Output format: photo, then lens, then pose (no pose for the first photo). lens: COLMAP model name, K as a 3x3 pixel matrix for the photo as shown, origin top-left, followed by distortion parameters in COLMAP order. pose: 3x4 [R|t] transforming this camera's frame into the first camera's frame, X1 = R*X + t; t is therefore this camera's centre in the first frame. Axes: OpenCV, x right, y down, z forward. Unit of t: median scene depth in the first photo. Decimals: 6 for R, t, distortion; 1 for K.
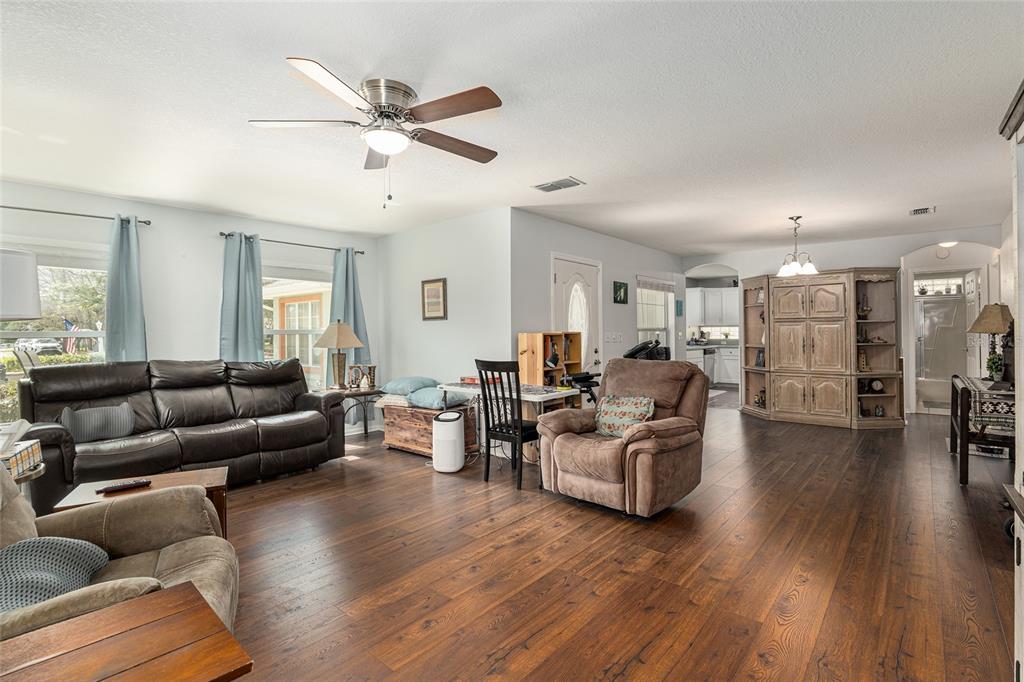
lens RADIAL K [[484.5, 0, 509.5], [0, 484.5, 328.6], [0, 0, 1]] dist [-0.018845, 0.000095]
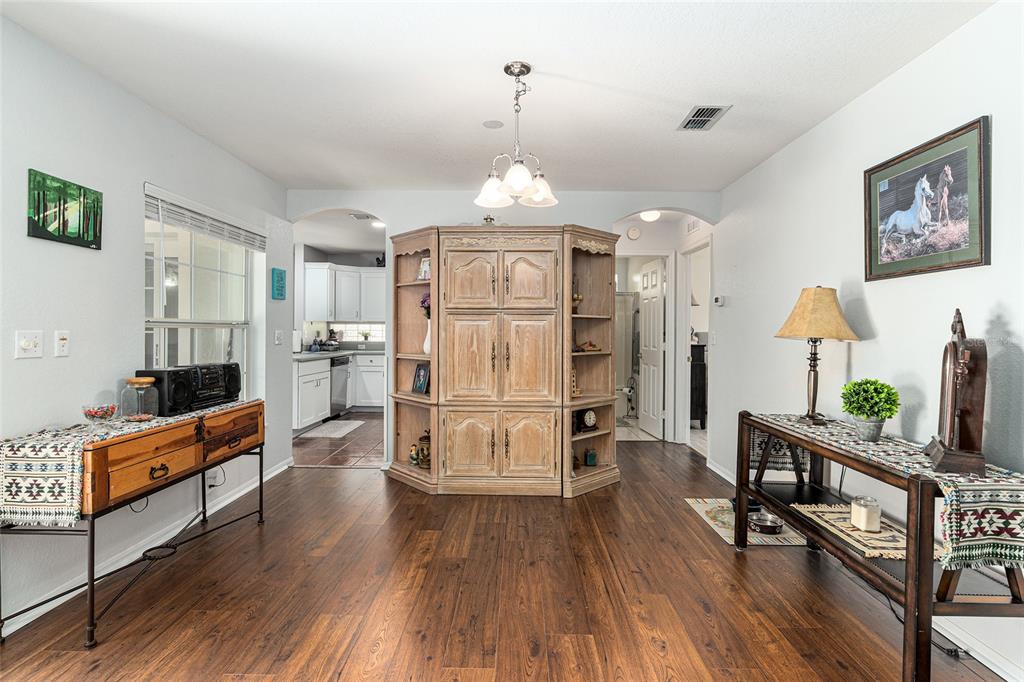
lens RADIAL K [[504.7, 0, 512.1], [0, 504.7, 332.5], [0, 0, 1]] dist [-0.006138, -0.000701]
pose [[0.764983, 0.011514, 0.643947, 0.249706], [-0.017947, 0.999833, 0.003443, 0.004257], [-0.643800, -0.014191, 0.765062, 0.540413]]
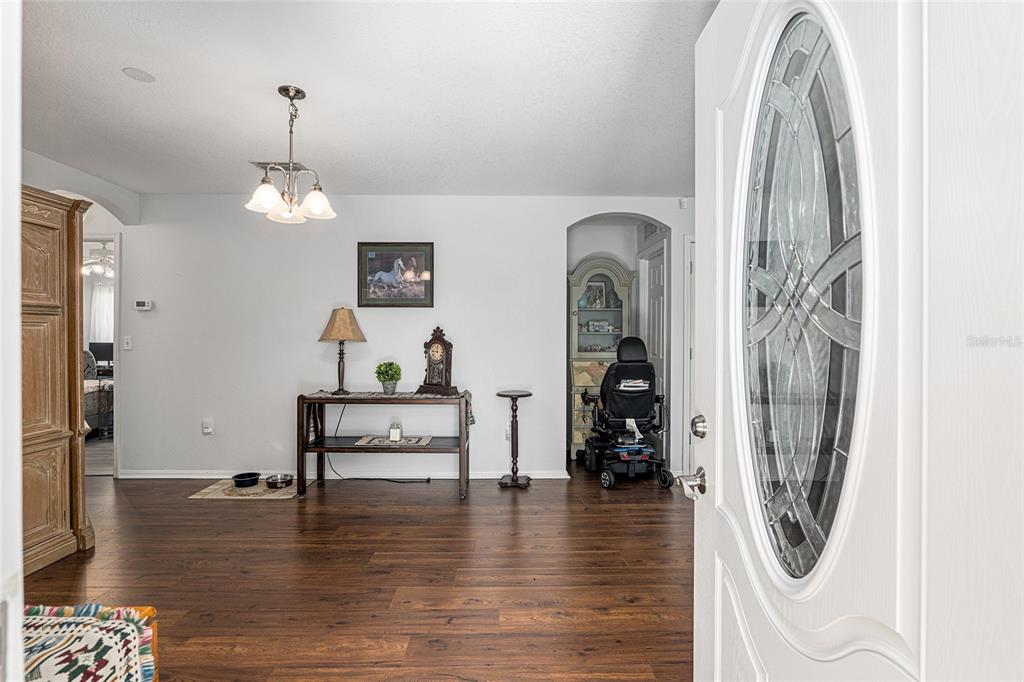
lens RADIAL K [[480.7, 0, 512.0], [0, 480.7, 341.0], [0, 0, 1]] dist [-0.003399, -0.000216]
pose [[-0.660626, -0.001656, 0.750714, 0.090582], [-0.002679, 0.999996, -0.000152, 0.005923], [-0.750711, -0.002112, -0.660628, 0.945874]]
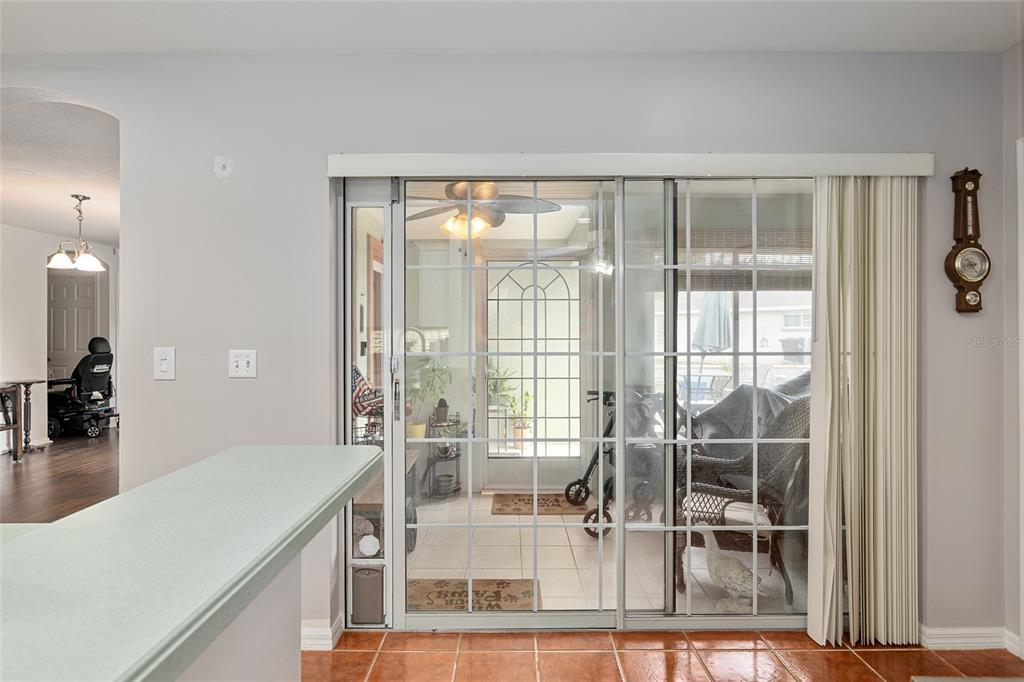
lens RADIAL K [[504.7, 0, 512.1], [0, 504.7, 332.5], [0, 0, 1]] dist [-0.006138, -0.000701]
pose [[-0.761254, 0.008939, -0.648392, 0.490569], [0.011123, 0.999938, 0.000727, -0.000185], [0.648358, -0.006659, -0.761306, 1.720258]]
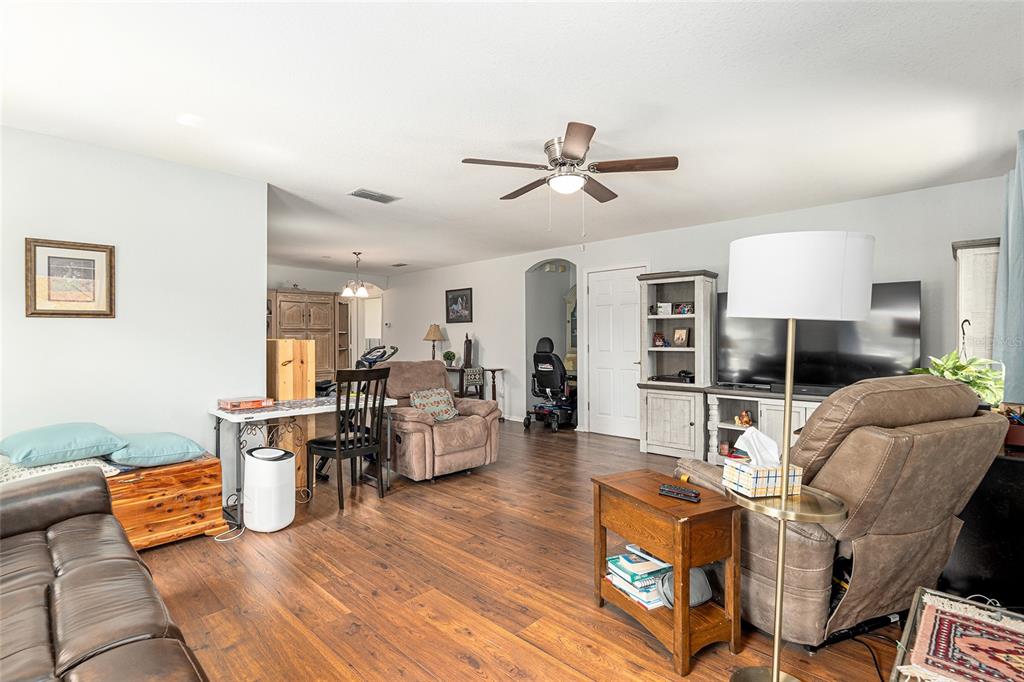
lens RADIAL K [[480.7, 0, 512.0], [0, 480.7, 341.0], [0, 0, 1]] dist [-0.003399, -0.000216]
pose [[0.056096, -0.001085, 0.998425, -0.575559], [-0.002255, 0.999997, 0.001214, 0.006530], [-0.998423, -0.002320, 0.056094, 0.413944]]
